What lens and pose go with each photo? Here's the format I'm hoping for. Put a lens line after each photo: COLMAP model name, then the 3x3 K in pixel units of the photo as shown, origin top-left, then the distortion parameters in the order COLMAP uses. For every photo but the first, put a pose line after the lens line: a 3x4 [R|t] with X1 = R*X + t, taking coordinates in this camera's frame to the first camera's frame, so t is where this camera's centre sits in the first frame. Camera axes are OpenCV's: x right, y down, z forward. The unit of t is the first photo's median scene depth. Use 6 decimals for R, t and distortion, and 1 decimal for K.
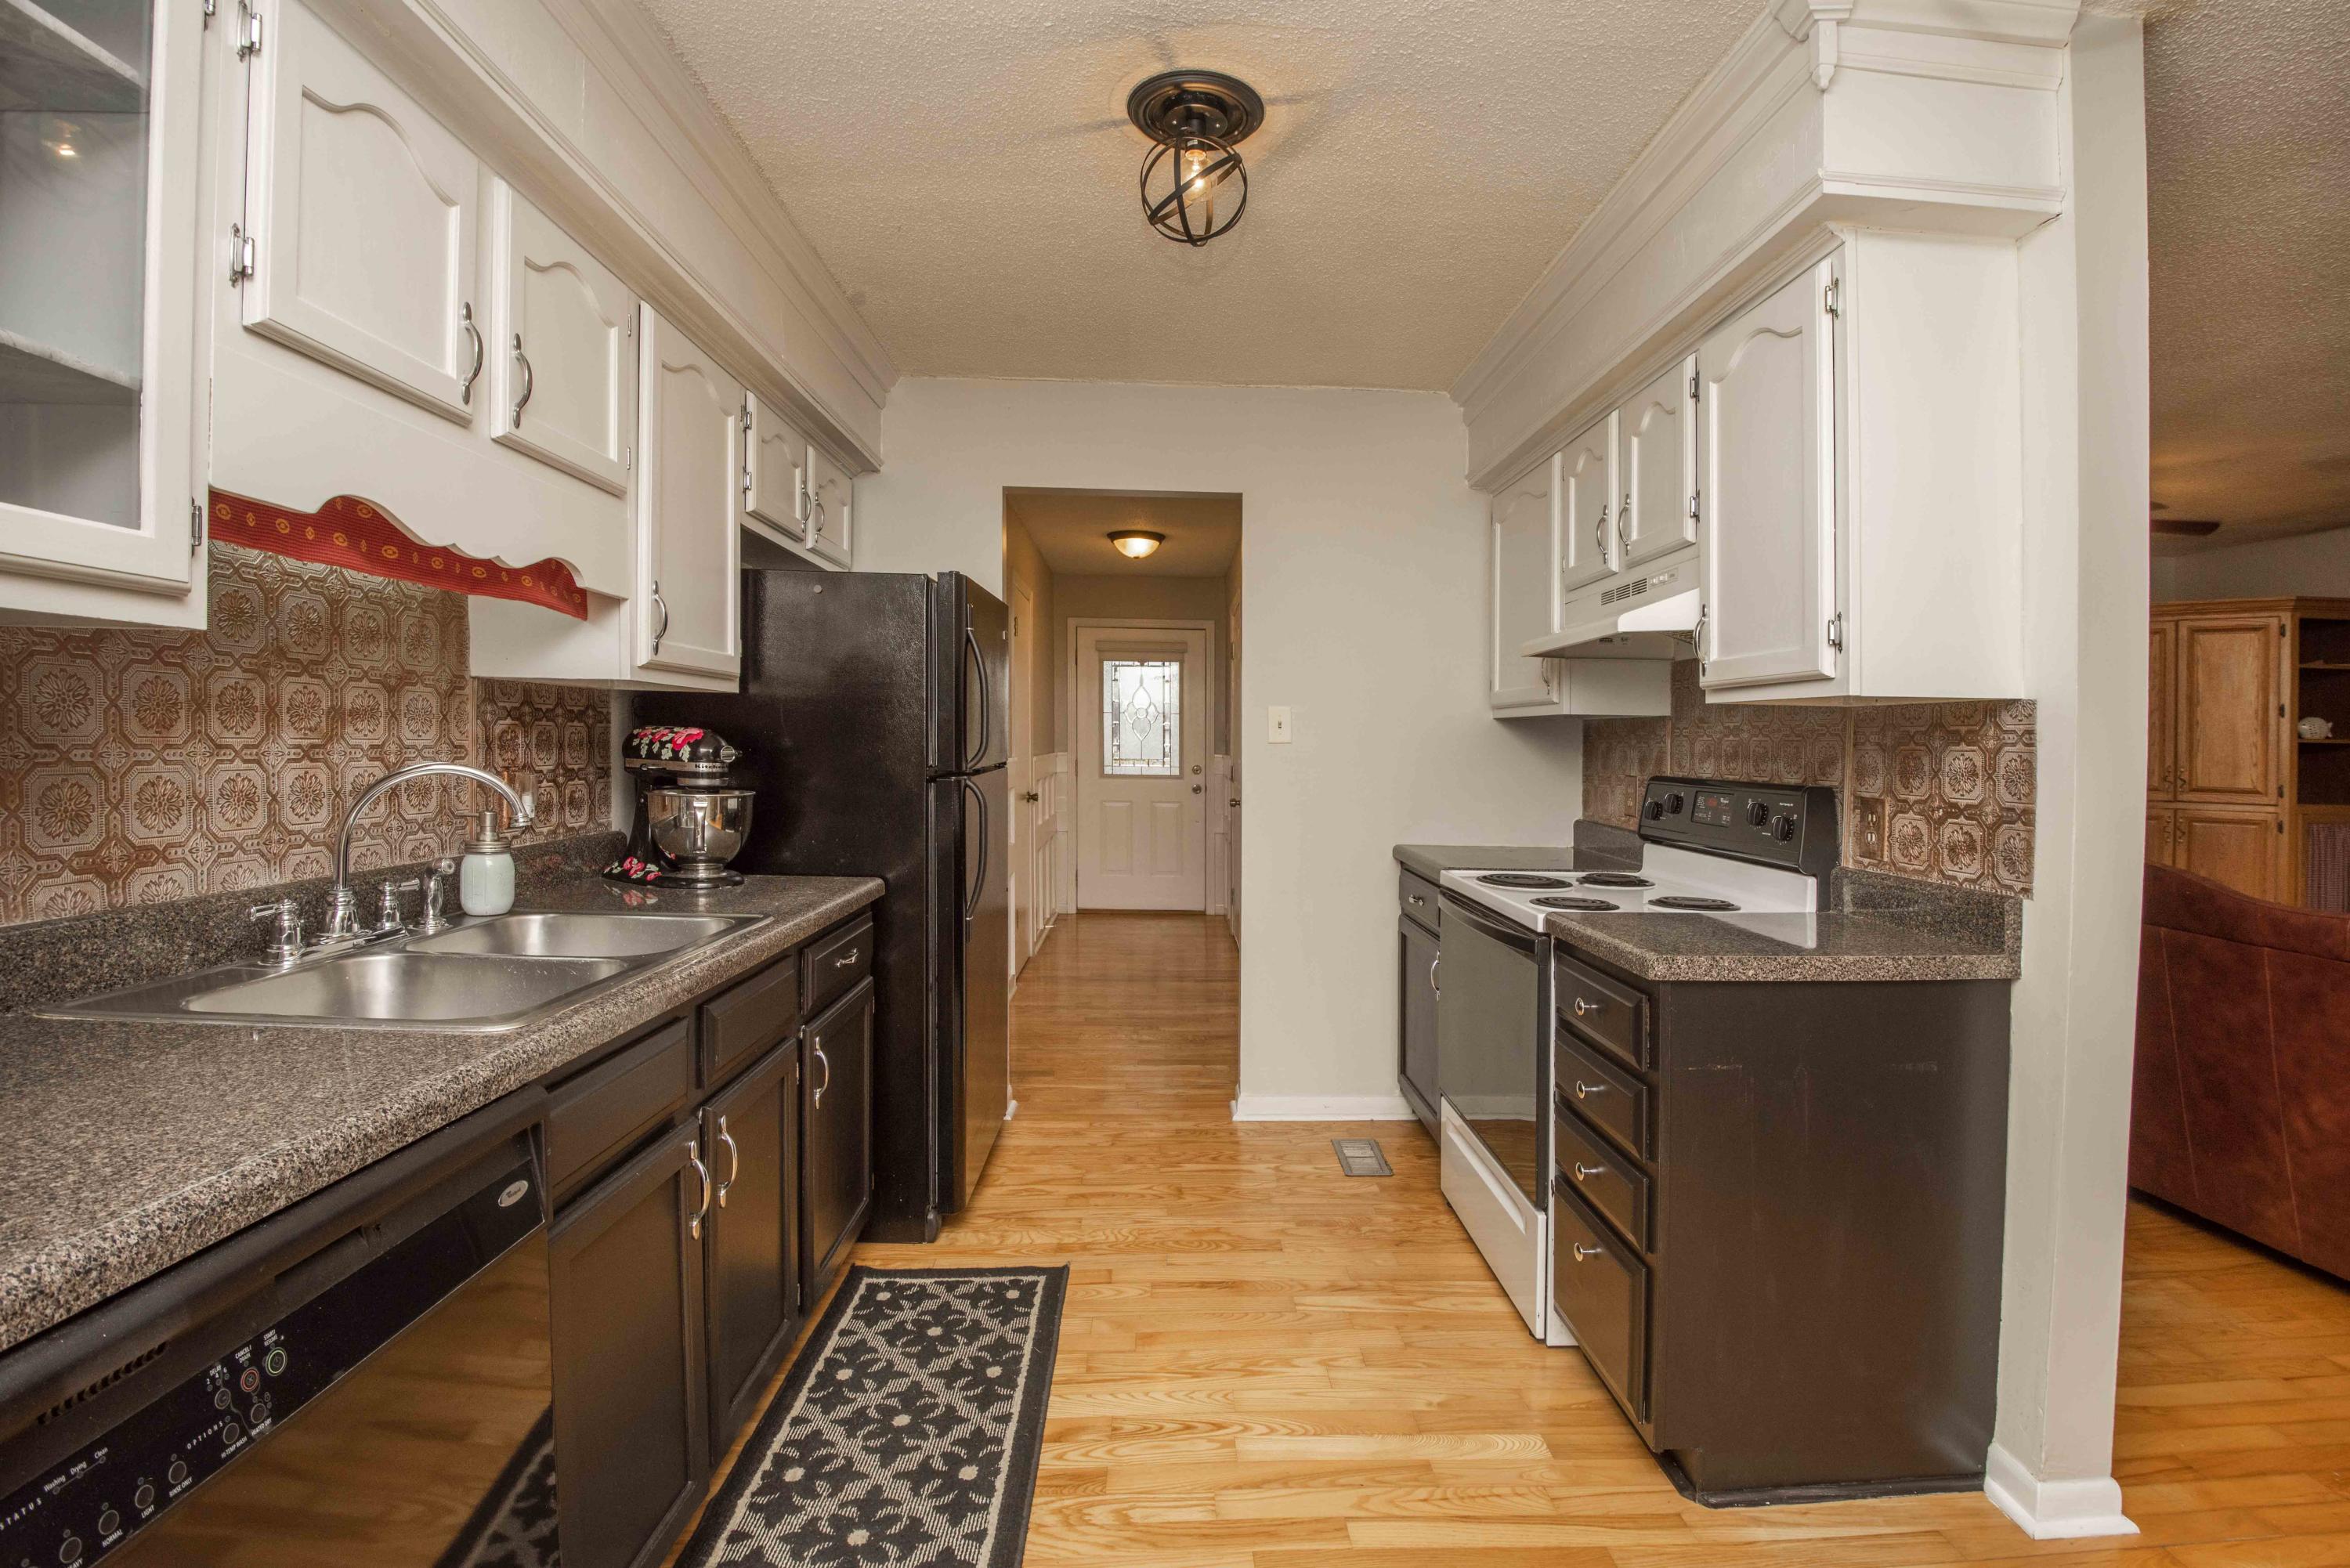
lens RADIAL K [[1087.1, 0, 1232.3], [0, 1087.1, 751.8], [0, 0, 1]] dist [-0.020172, -0.007096]
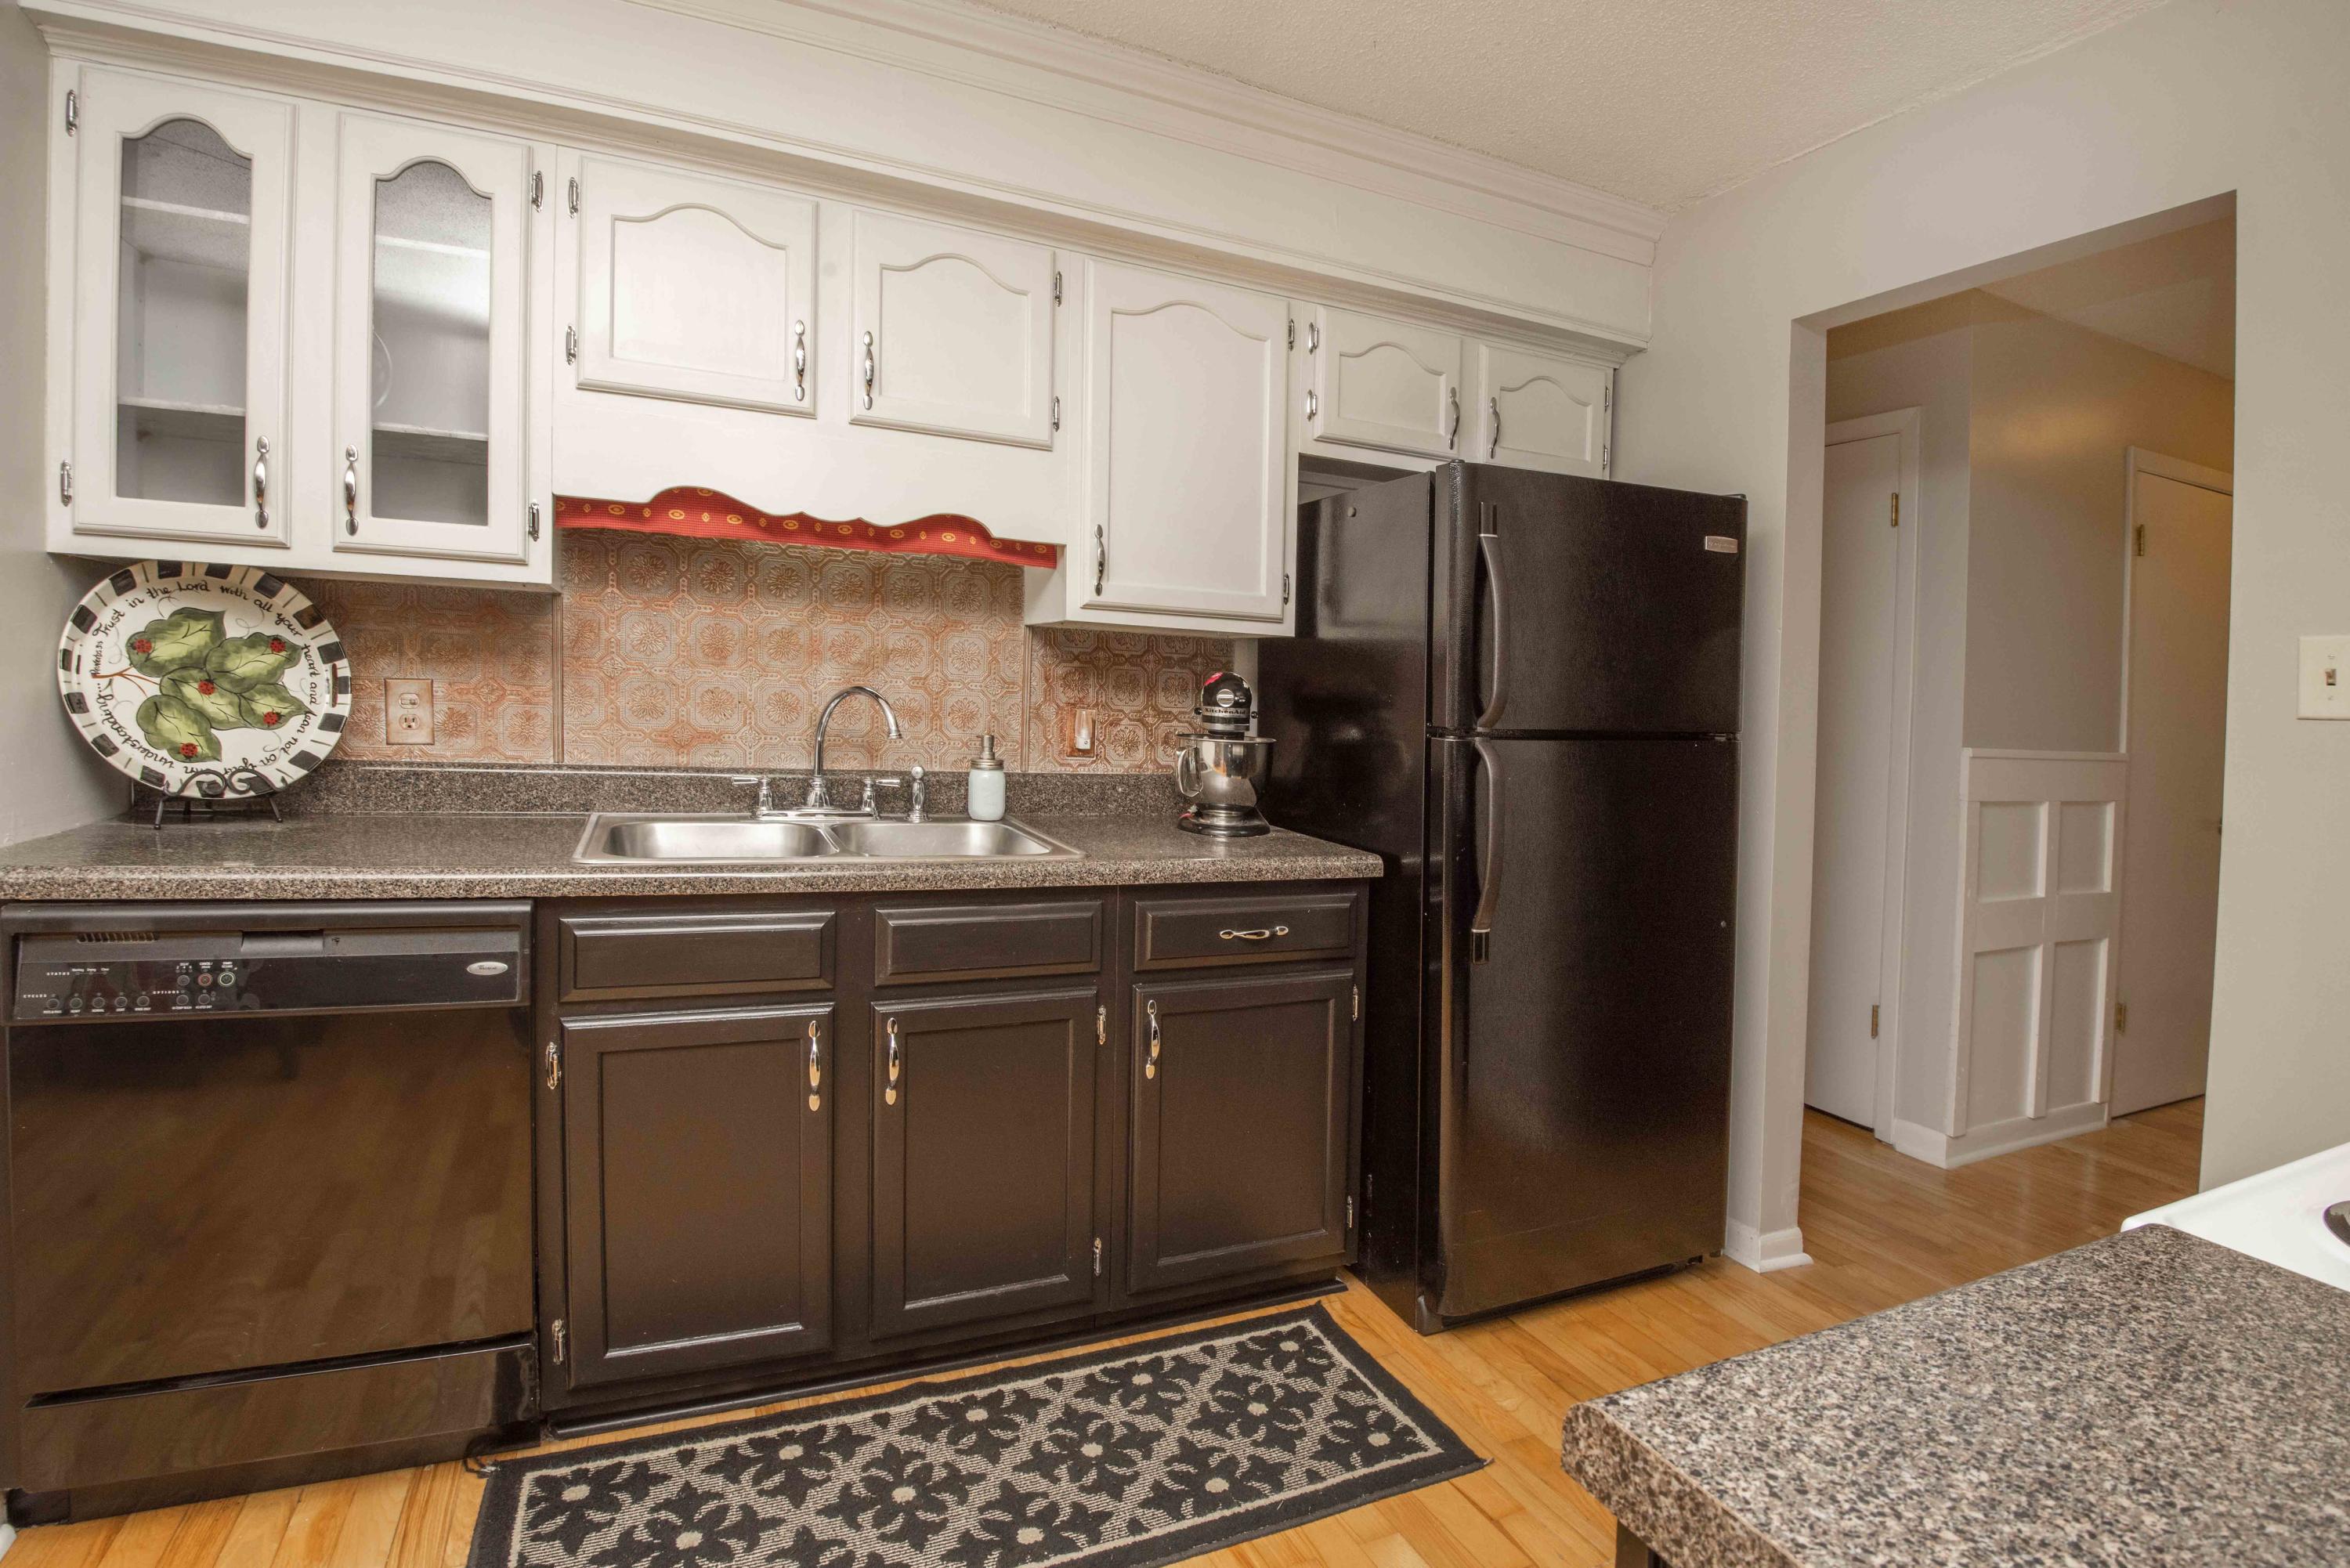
lens RADIAL K [[1137.7, 0, 1158.9], [0, 1137.7, 746.0], [0, 0, 1]] dist [-0.030162, -0.002199]
pose [[0.340105, 0.041785, -0.939459, 0.521663], [-0.046235, 0.998547, 0.027675, 0.022290], [0.939250, 0.034023, 0.341543, 0.689417]]
